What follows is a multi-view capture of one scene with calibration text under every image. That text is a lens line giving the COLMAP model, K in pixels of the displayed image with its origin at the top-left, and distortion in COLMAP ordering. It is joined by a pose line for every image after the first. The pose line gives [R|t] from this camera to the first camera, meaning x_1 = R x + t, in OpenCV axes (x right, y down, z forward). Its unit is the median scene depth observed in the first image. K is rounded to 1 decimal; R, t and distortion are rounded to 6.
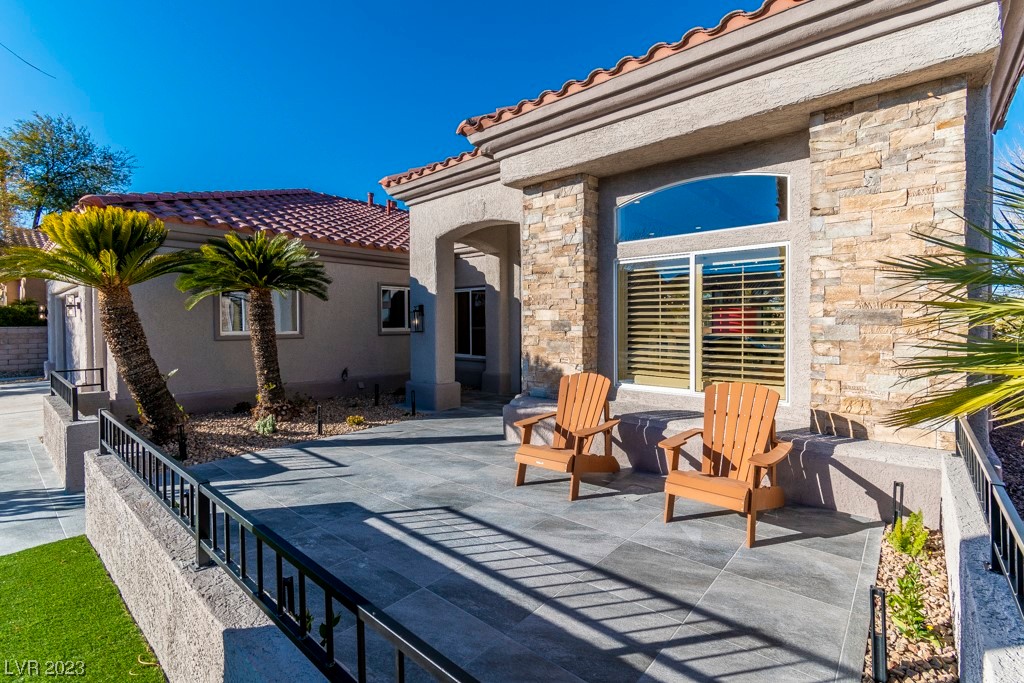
lens RADIAL K [[458.5, 0, 531.8], [0, 458.5, 322.5], [0, 0, 1]] dist [0.001221, -0.000115]
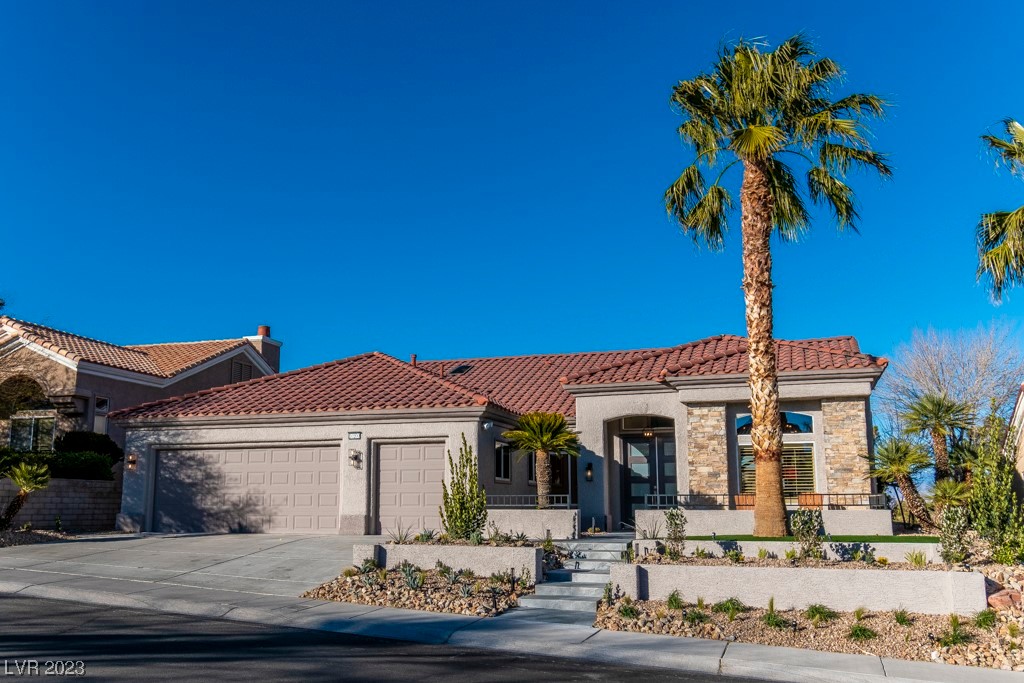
lens RADIAL K [[896.4, 0, 511.8], [0, 896.4, 343.3], [0, 0, 1]] dist [0.000940, -0.000447]
pose [[0.921512, 0.076640, 0.380713, -2.387790], [-0.003851, 0.982089, -0.188380, 0.192895], [-0.388331, 0.172128, 0.905302, -2.416618]]
